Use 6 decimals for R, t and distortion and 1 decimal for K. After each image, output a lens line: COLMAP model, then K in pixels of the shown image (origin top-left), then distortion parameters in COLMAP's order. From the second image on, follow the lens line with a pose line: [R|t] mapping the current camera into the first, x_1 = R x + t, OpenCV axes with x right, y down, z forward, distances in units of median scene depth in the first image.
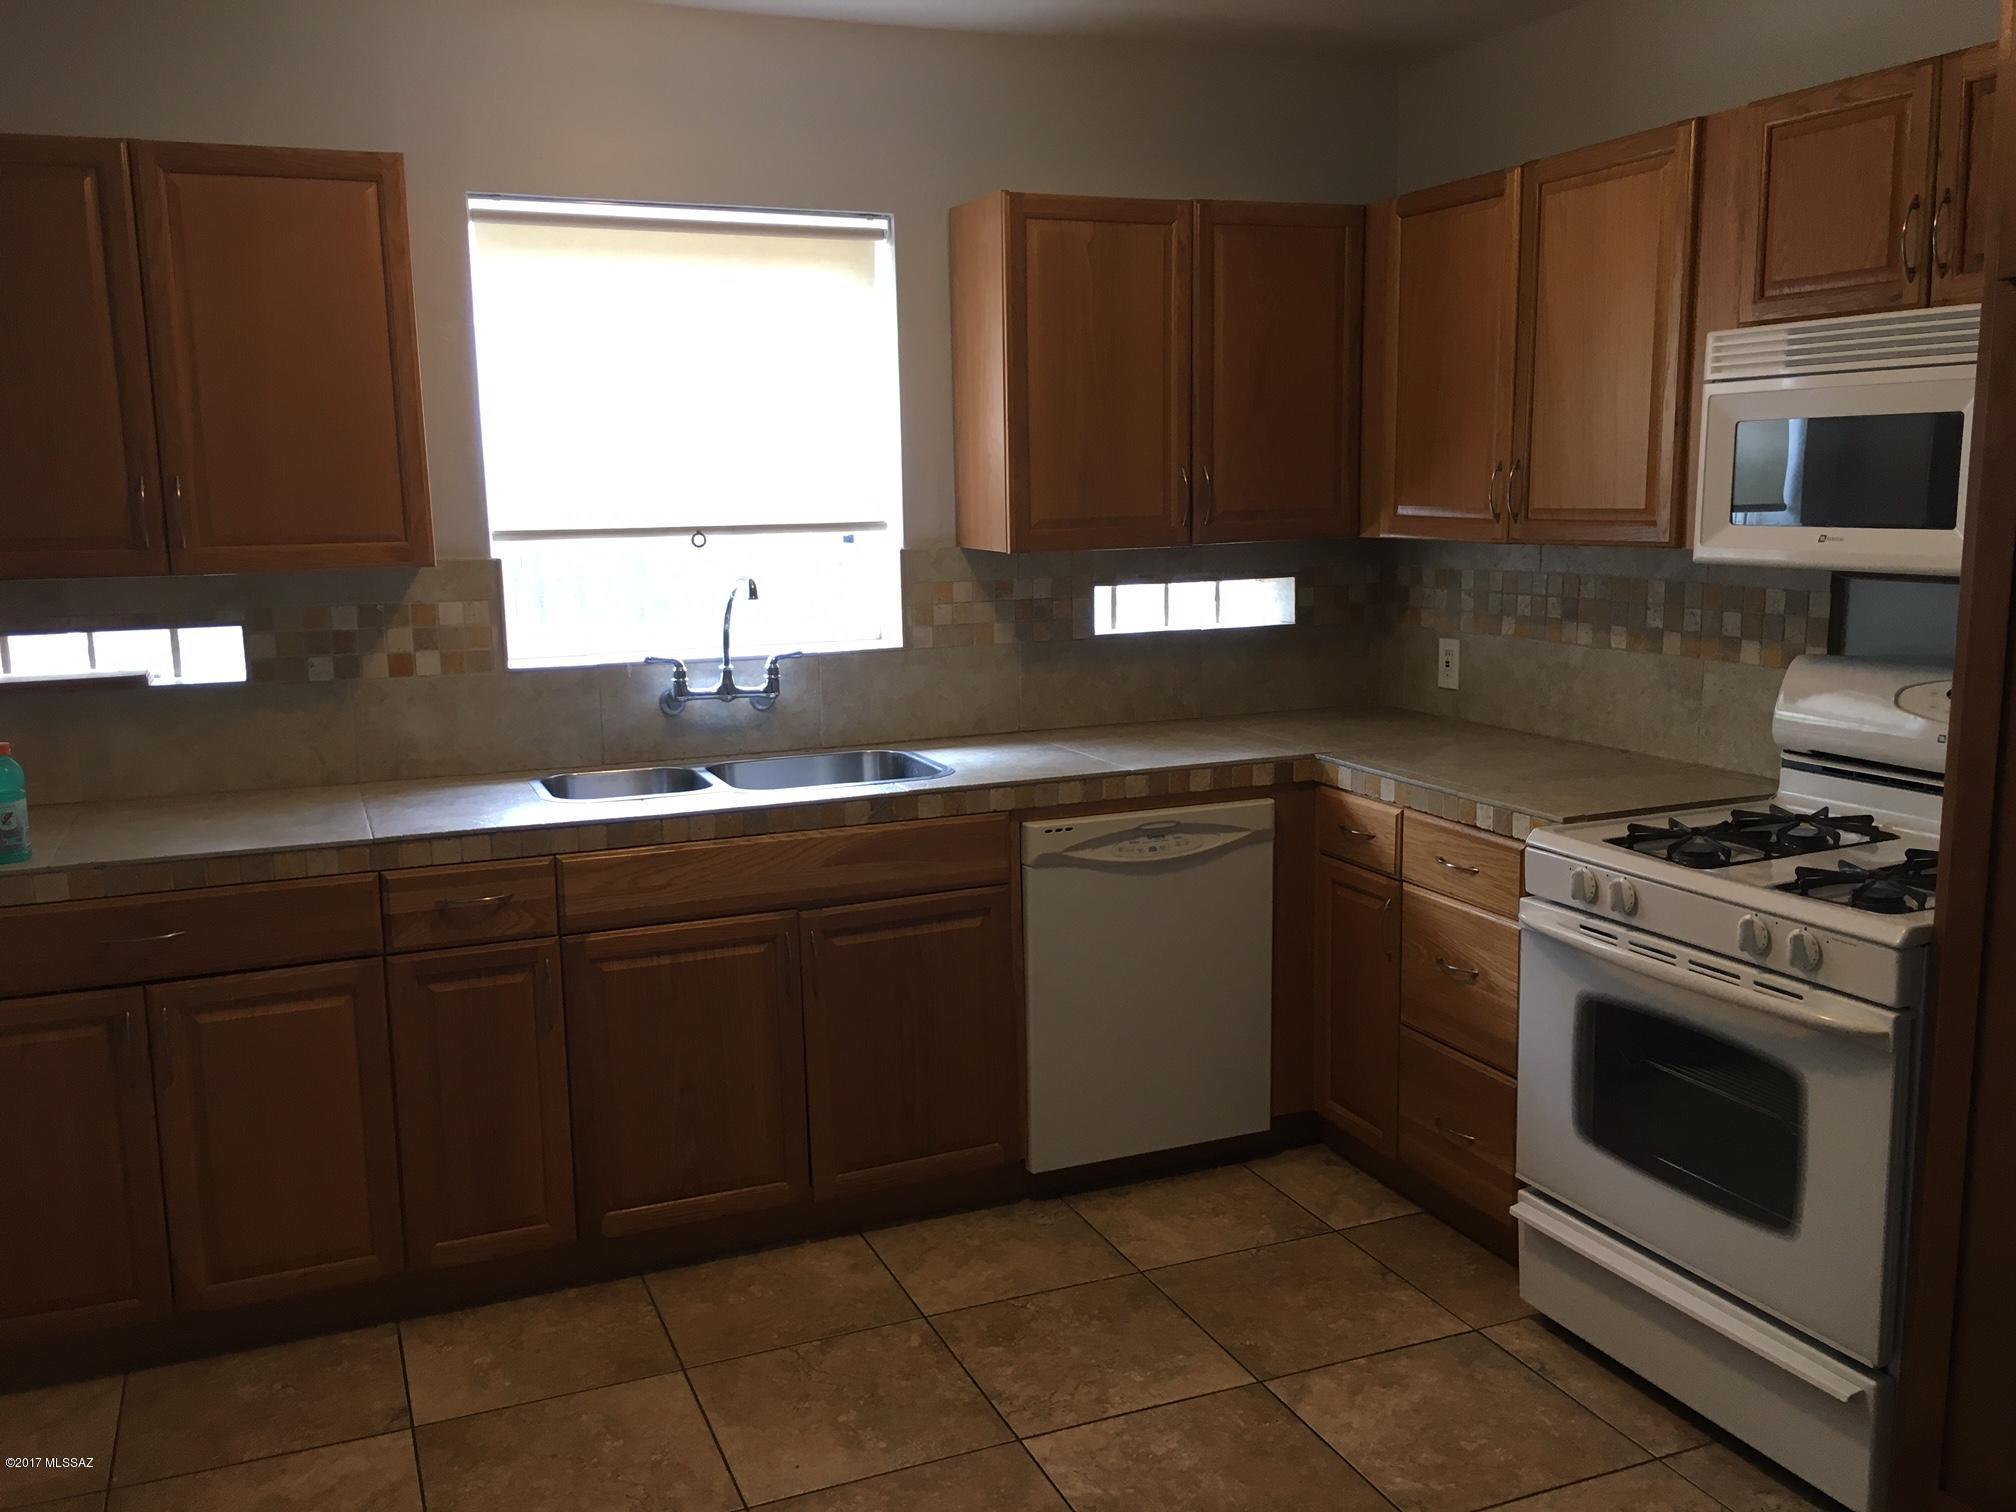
lens RADIAL K [[1720.0, 0, 1017.2], [0, 1720.0, 749.1], [0, 0, 1]] dist [0.075443, -0.100278]
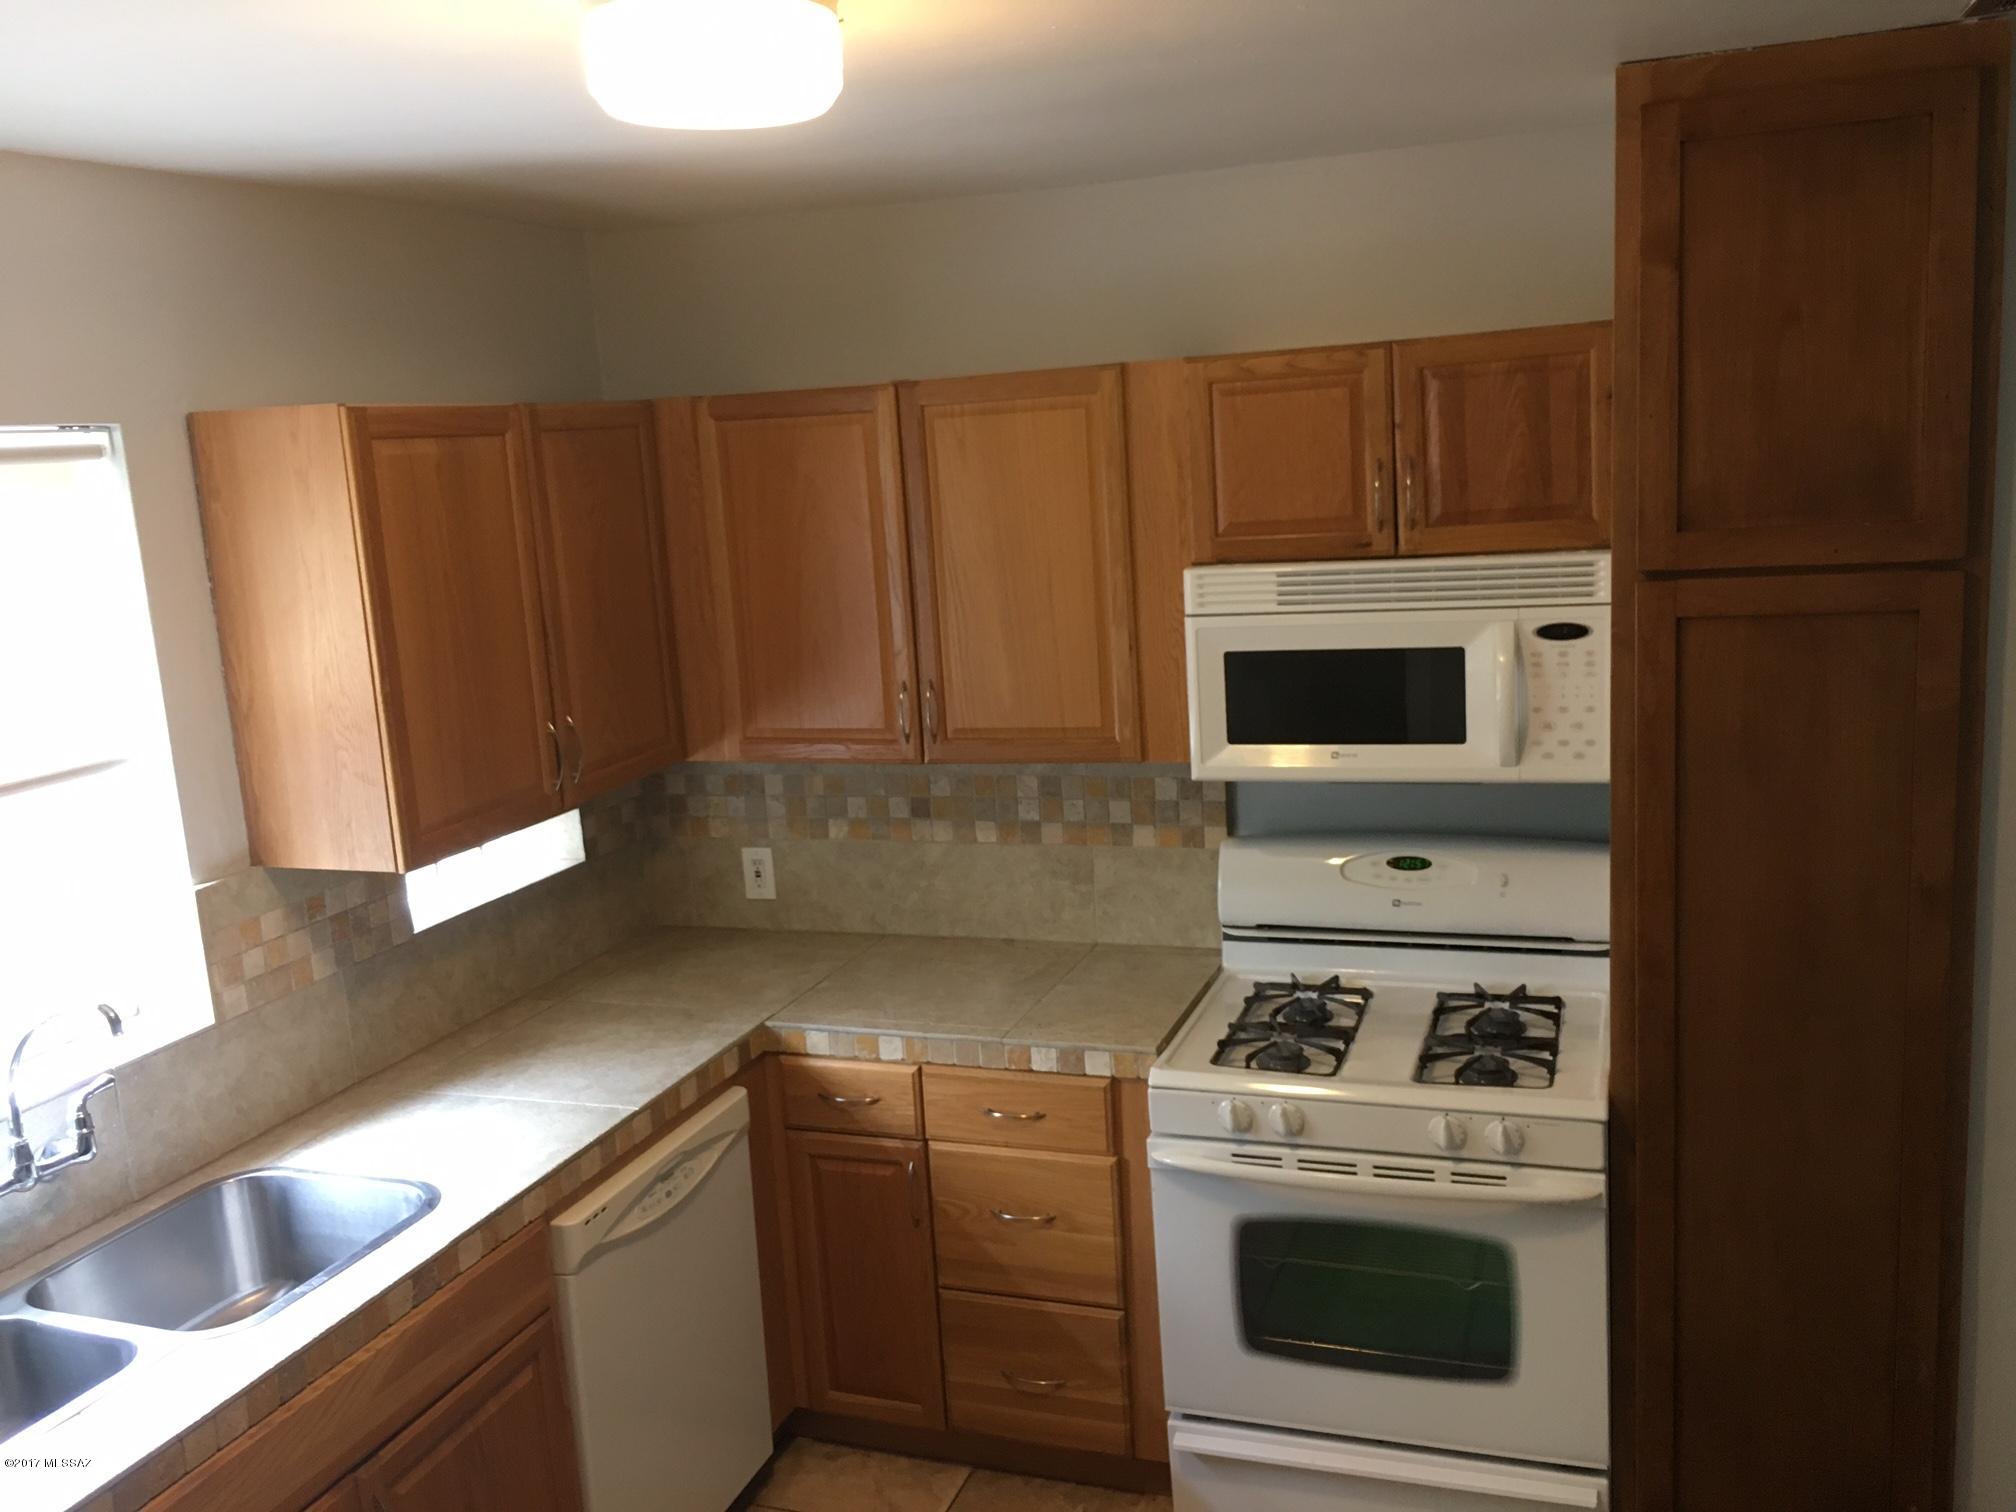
lens RADIAL K [[1720.0, 0, 1012.3], [0, 1720.0, 750.0], [0, 0, 1]] dist [0.075443, -0.100278]
pose [[0.684873, -0.155048, 0.711975, -0.382439], [0.164139, 0.984814, 0.056573, -0.179088], [-0.709935, 0.078117, 0.699922, 0.296292]]
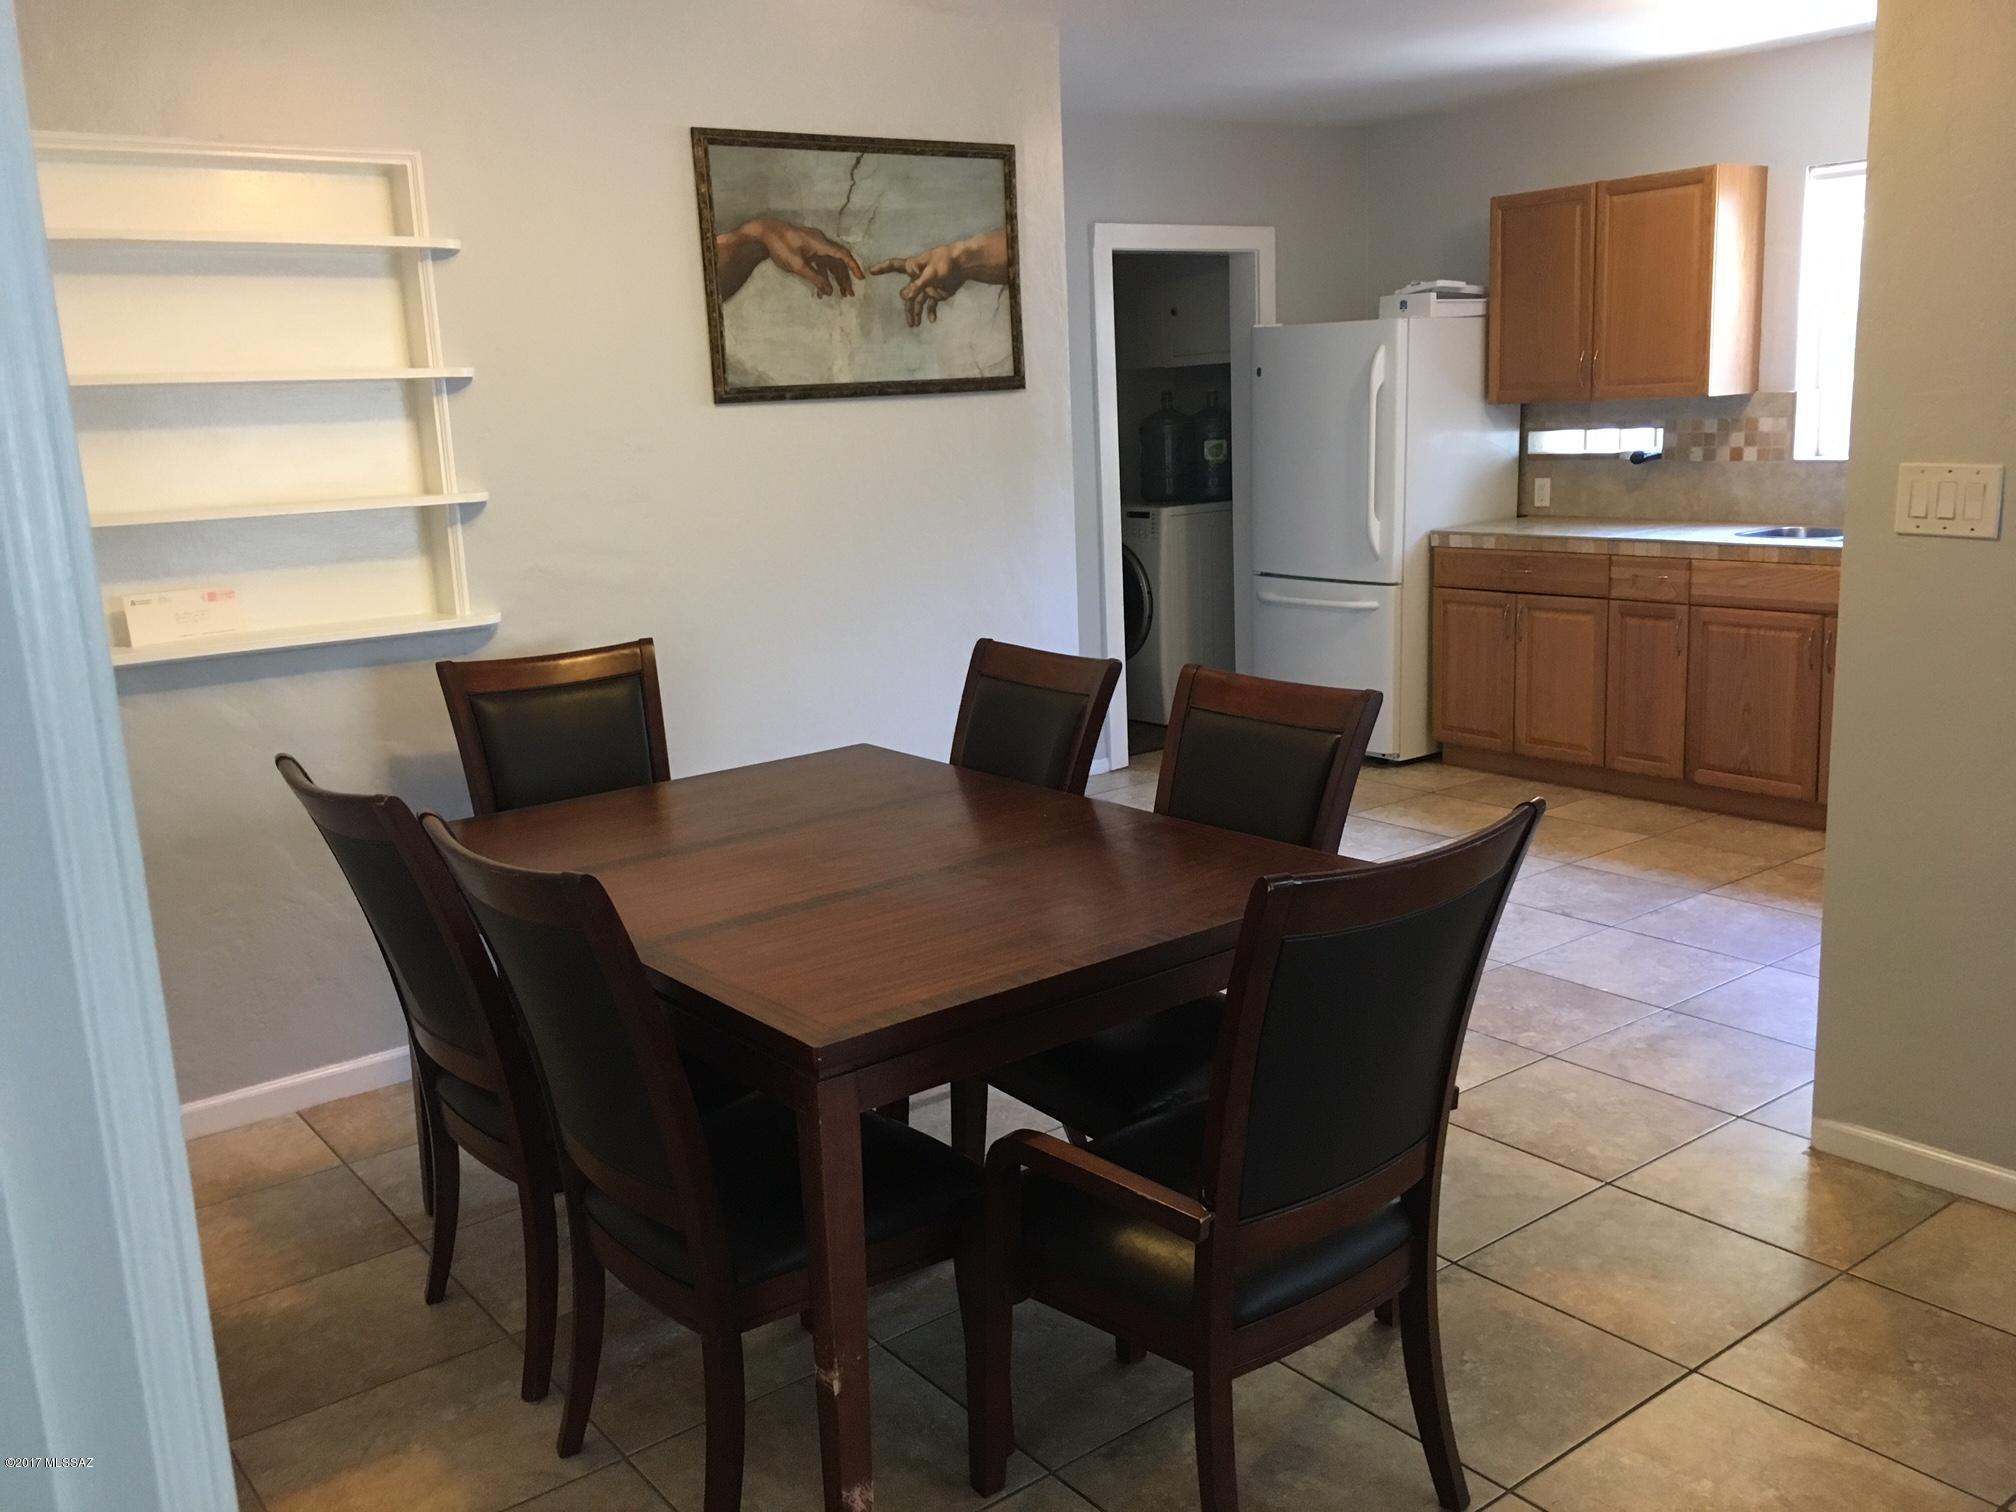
lens RADIAL K [[1720.0, 0, 1003.6], [0, 1720.0, 758.6], [0, 0, 1]] dist [0.075443, -0.100278]
pose [[0.243993, 0.203518, -0.948181, 1.262364], [-0.107158, 0.977402, 0.182215, 0.010933], [0.963839, 0.057146, 0.260288, -0.145038]]
